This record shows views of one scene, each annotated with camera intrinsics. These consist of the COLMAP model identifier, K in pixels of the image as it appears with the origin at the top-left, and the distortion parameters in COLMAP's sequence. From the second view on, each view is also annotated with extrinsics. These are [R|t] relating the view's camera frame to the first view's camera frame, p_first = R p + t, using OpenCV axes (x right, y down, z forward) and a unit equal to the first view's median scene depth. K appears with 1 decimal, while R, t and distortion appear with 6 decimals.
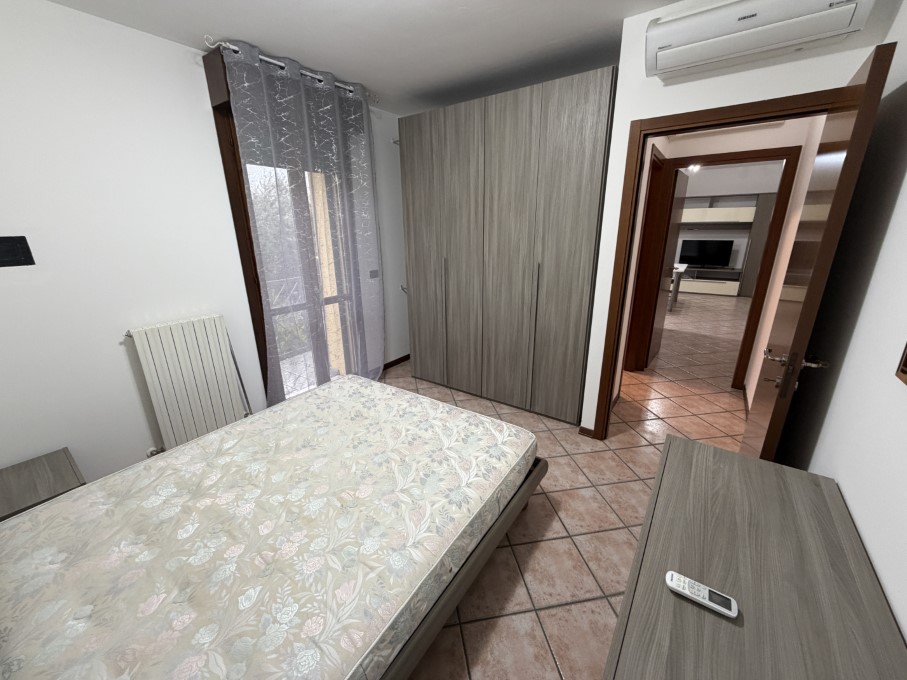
lens RADIAL K [[366.1, 0, 453.5], [0, 366.1, 340.0], [0, 0, 1]] dist [0.000767, -0.000003]
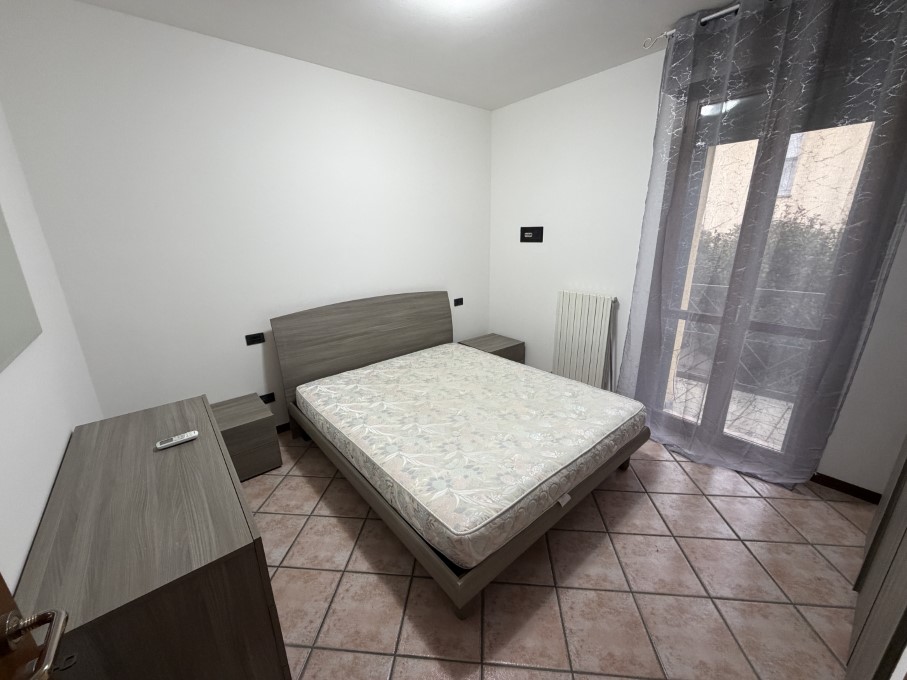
lens RADIAL K [[351.6, 0, 454.8], [0, 351.6, 349.5], [0, 0, 1]] dist [-0.002207, -0.000188]
pose [[-0.255697, 0.335478, -0.906683, 0.793577], [-0.266919, 0.876907, 0.399736, -0.346968], [0.929179, 0.344222, -0.134677, 1.094394]]
